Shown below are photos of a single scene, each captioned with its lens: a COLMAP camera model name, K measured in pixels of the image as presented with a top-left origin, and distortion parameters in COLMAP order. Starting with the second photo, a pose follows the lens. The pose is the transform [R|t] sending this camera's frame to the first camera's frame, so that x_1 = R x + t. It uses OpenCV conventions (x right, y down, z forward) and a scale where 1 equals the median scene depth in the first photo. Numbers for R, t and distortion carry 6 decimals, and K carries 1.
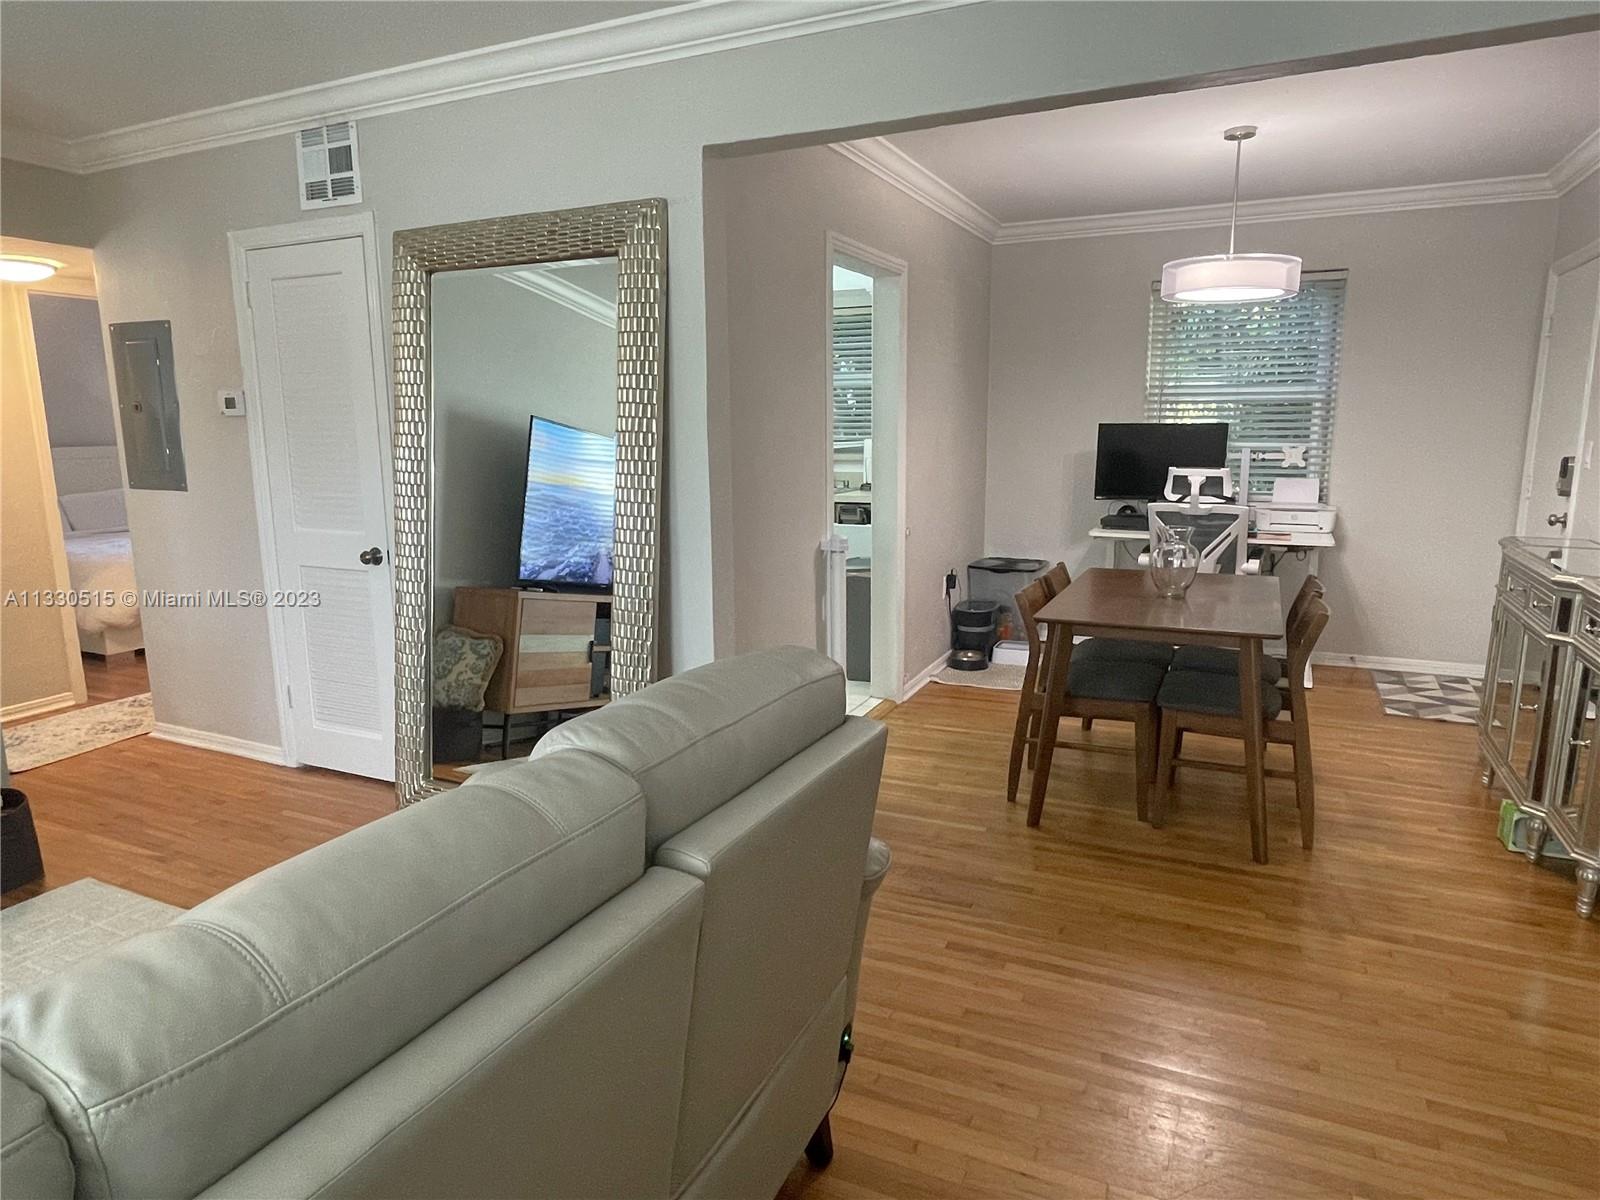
lens RADIAL K [[974.4, 0, 800.5], [0, 974.4, 592.9], [0, 0, 1]] dist [-0.001832, -0.000545]
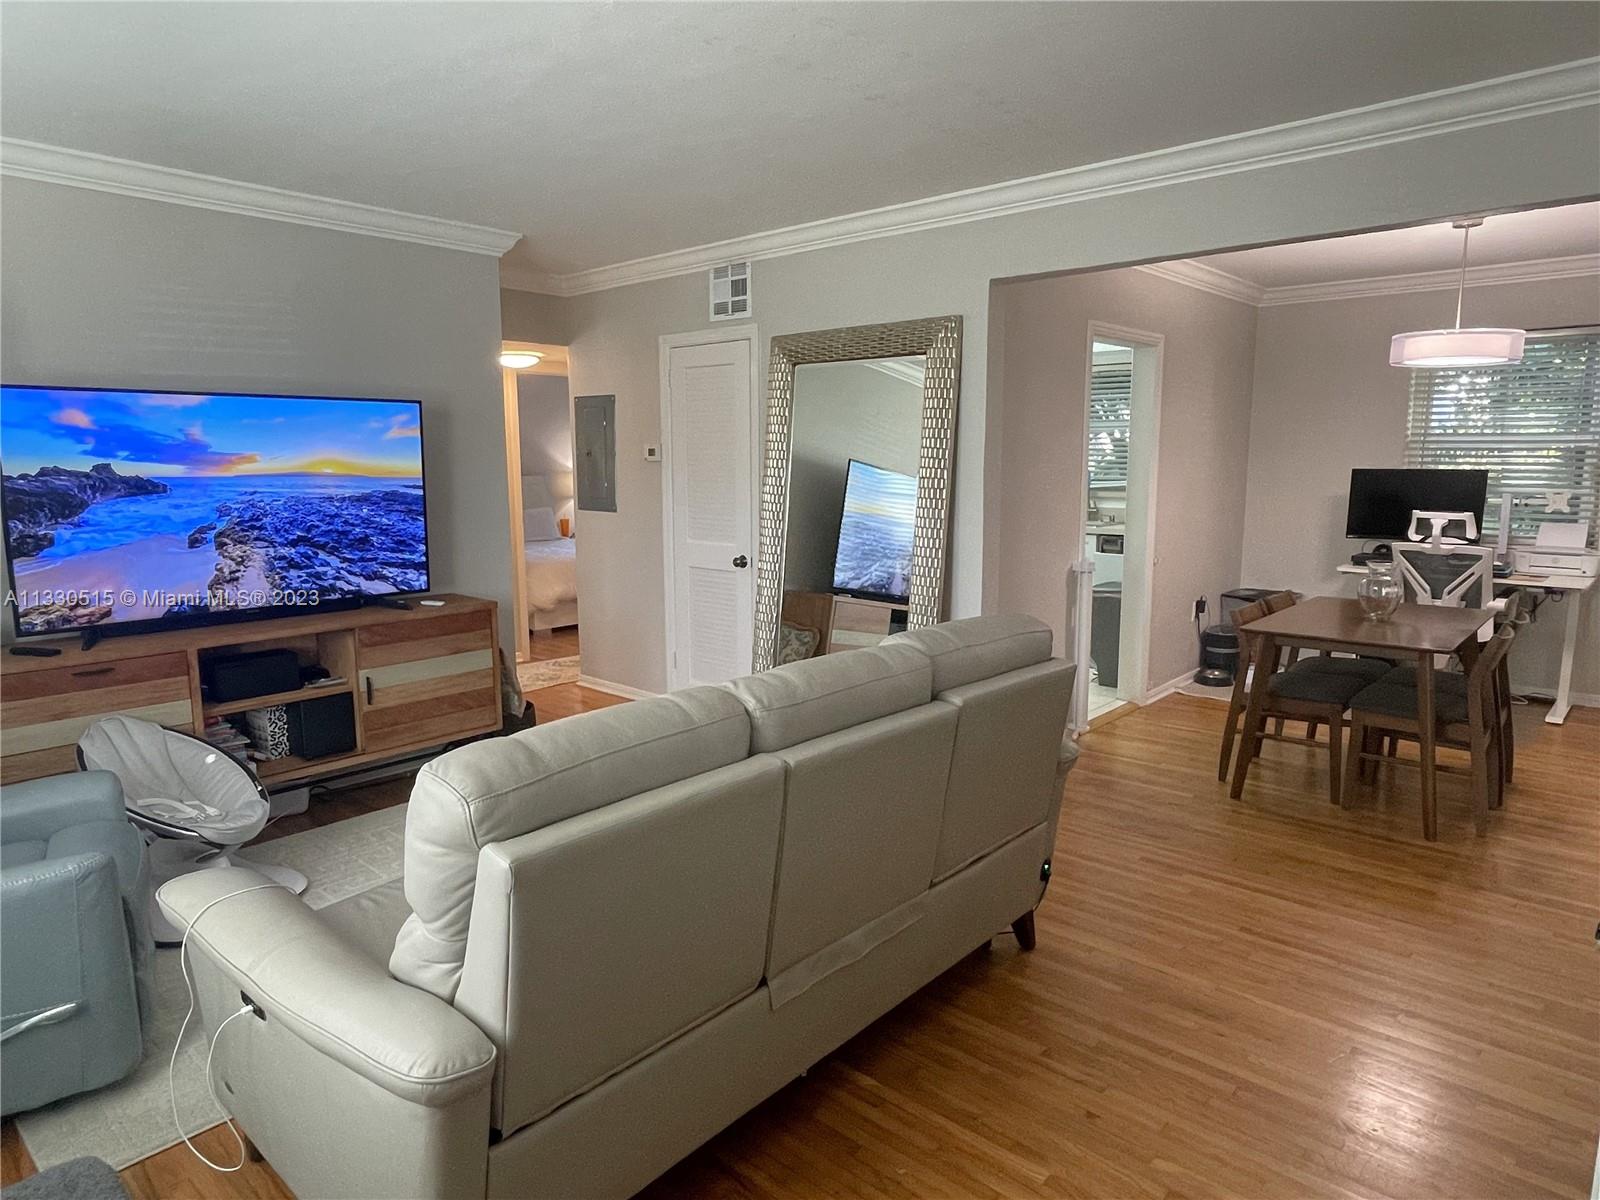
lens RADIAL K [[974.4, 0, 797.3], [0, 974.4, 595.3], [0, 0, 1]] dist [-0.001832, -0.000545]
pose [[0.956586, 0.046919, -0.287648, 0.038002], [-0.054733, 0.998317, -0.019180, 0.027294], [0.286264, 0.034091, 0.957544, -0.263281]]
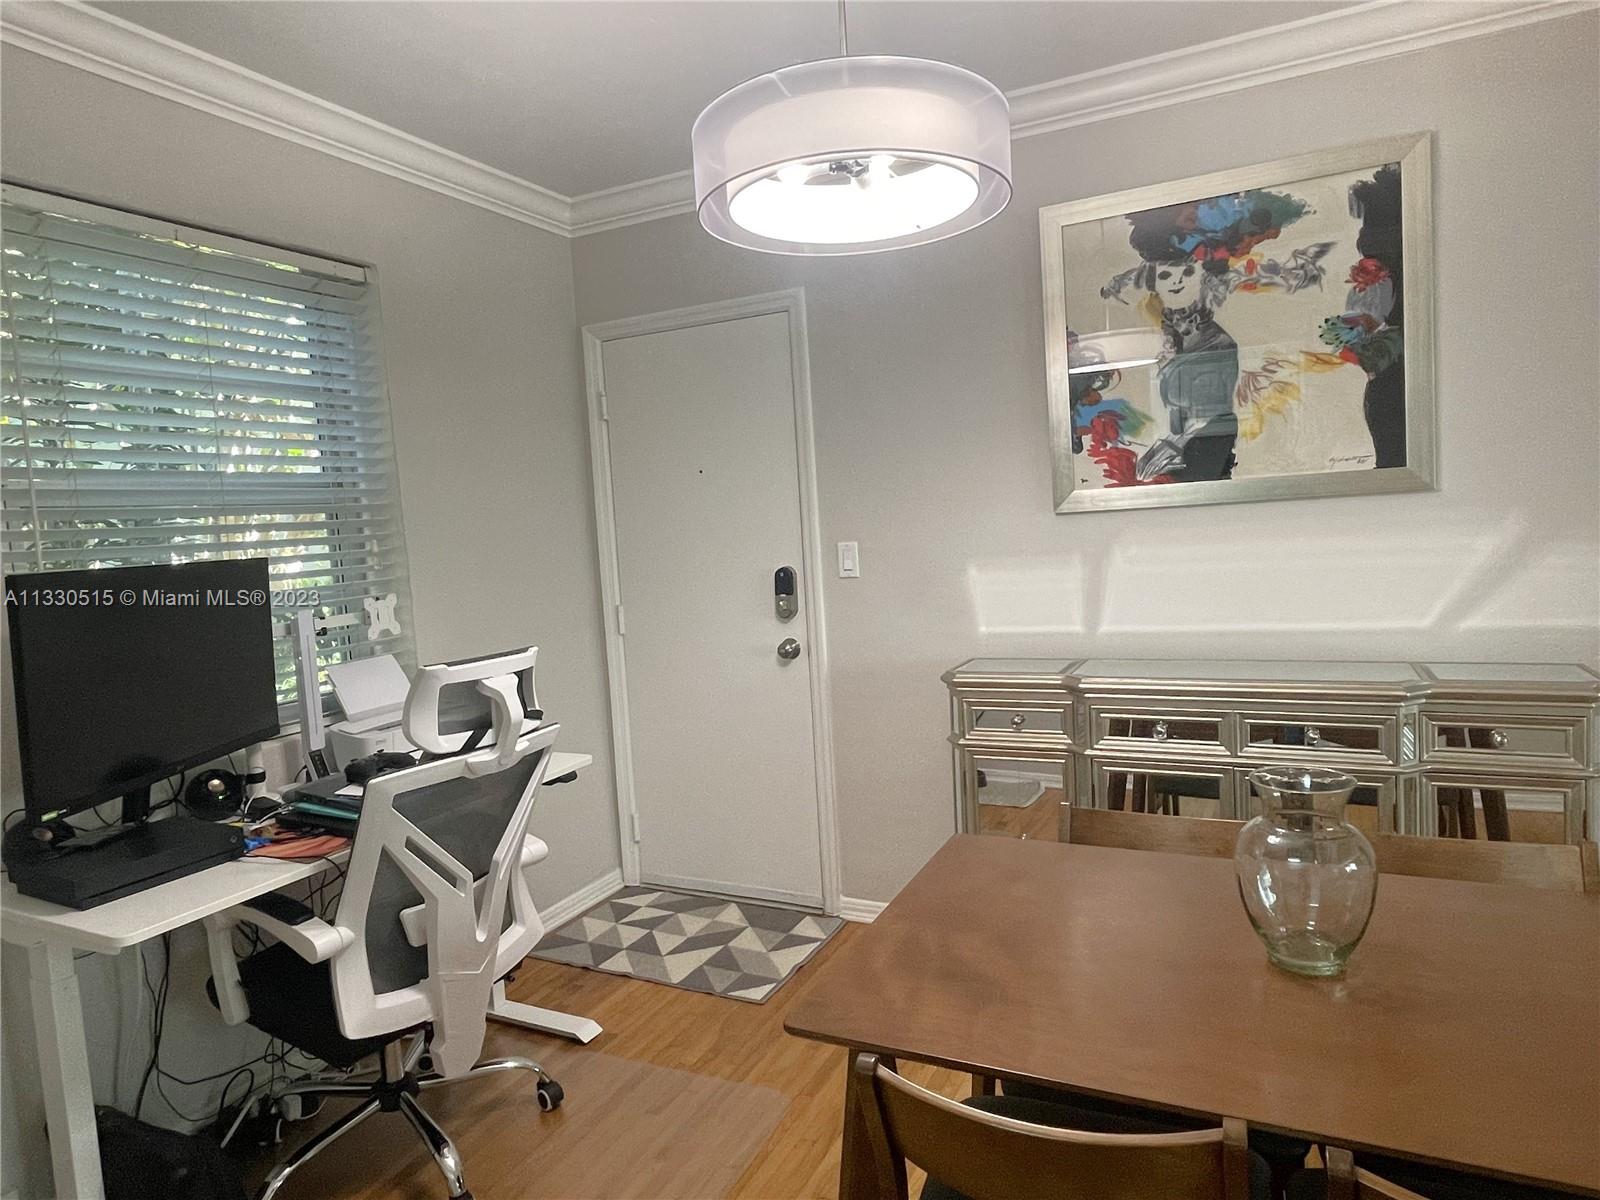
lens RADIAL K [[974.4, 0, 792.5], [0, 974.4, 596.2], [0, 0, 1]] dist [-0.001832, -0.000545]
pose [[0.021615, -0.076820, 0.996811, 0.018438], [0.233632, 0.969826, 0.069675, -0.159448], [-0.972085, 0.231380, 0.038910, 0.909425]]
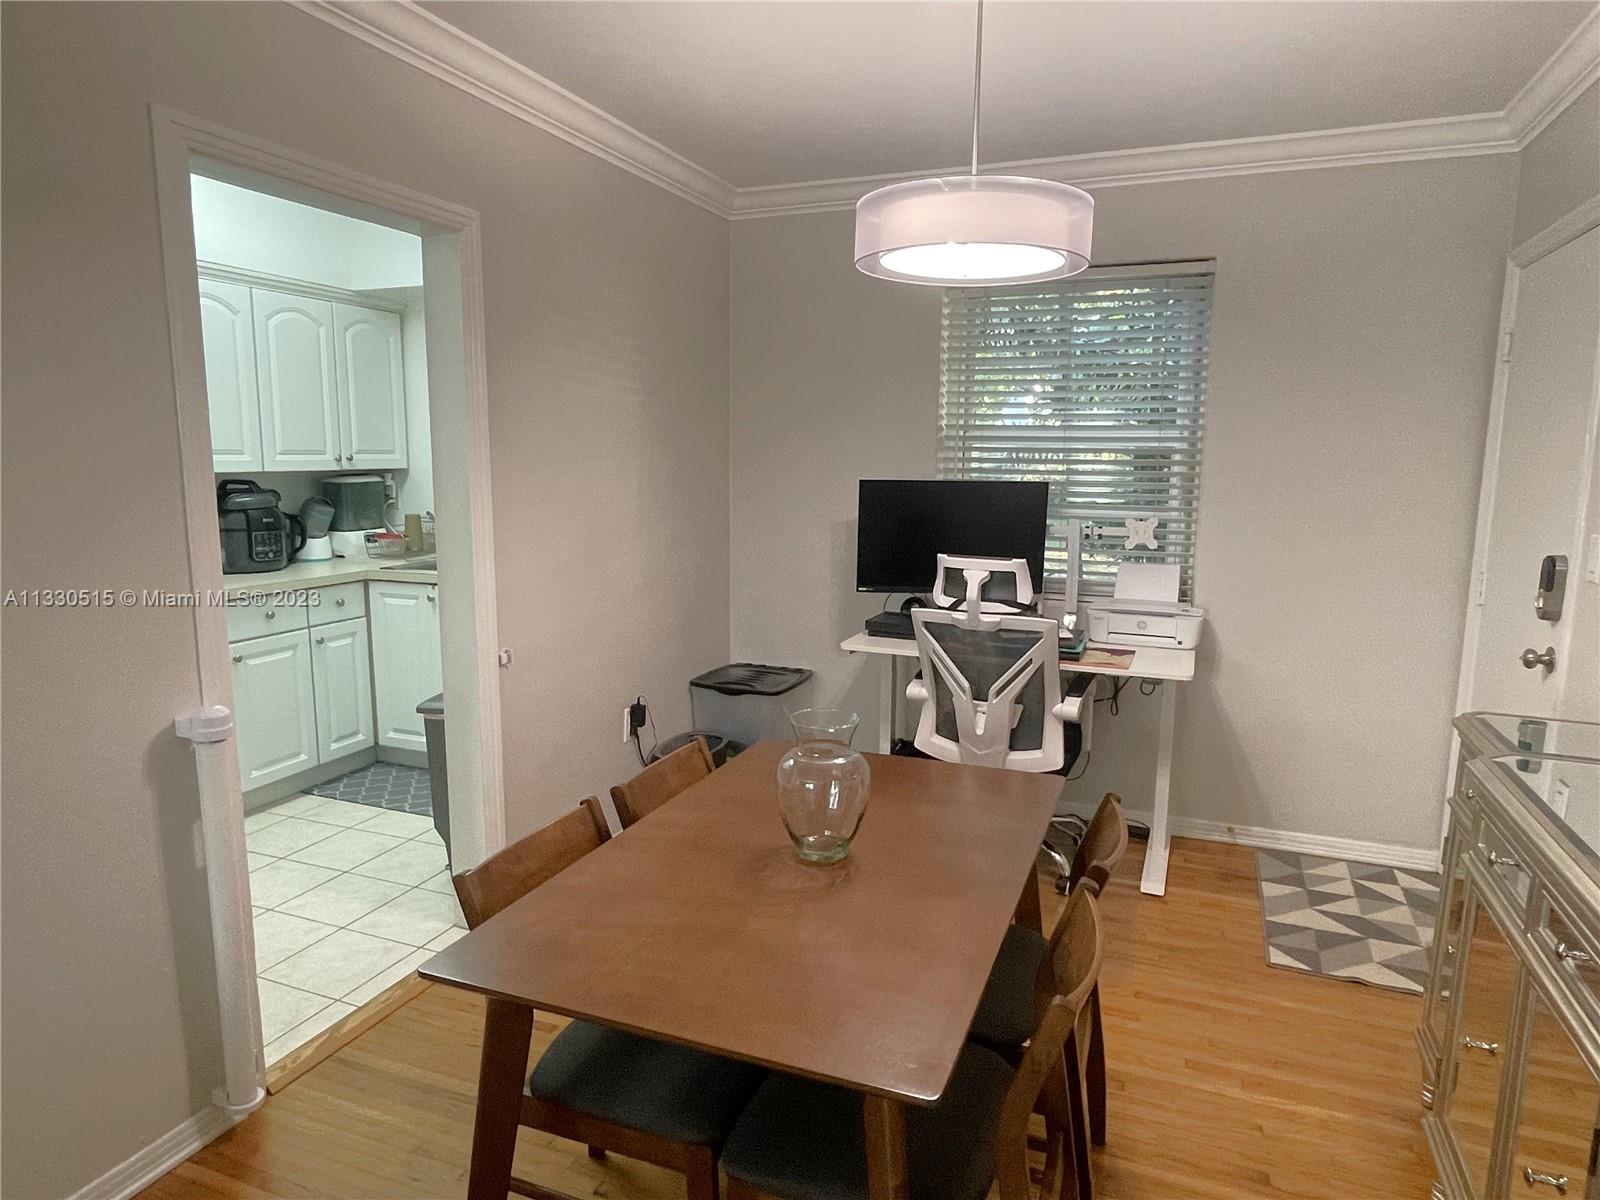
lens RADIAL K [[974.4, 0, 801.5], [0, 974.4, 594.6], [0, 0, 1]] dist [-0.001832, -0.000545]
pose [[0.998103, 0.006748, 0.061202, 0.270686], [-0.004862, 0.999510, -0.030926, -0.088945], [-0.061381, 0.030570, 0.997646, 0.403579]]
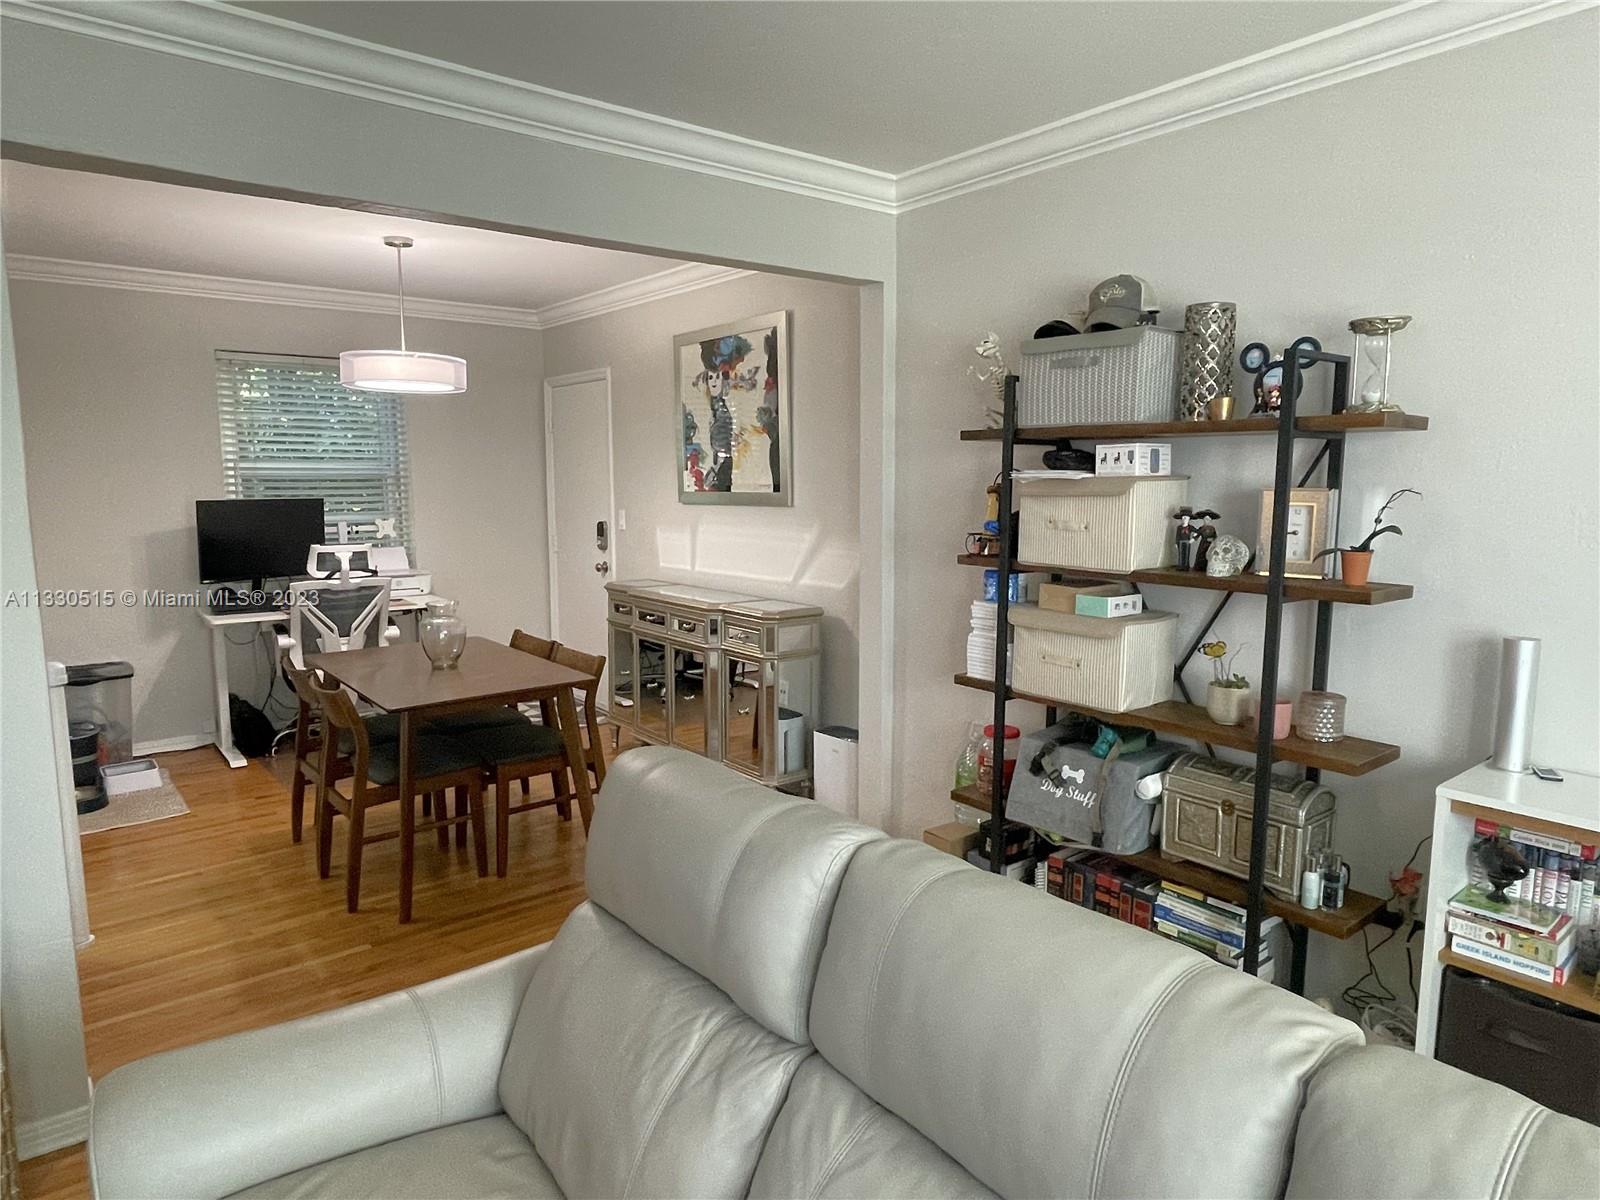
lens RADIAL K [[974.4, 0, 797.5], [0, 974.4, 597.4], [0, 0, 1]] dist [-0.001832, -0.000545]
pose [[0.441454, -0.105986, 0.891002, -0.312672], [0.153451, 0.987288, 0.041411, -0.044999], [-0.884065, 0.118445, 0.452106, 0.132327]]
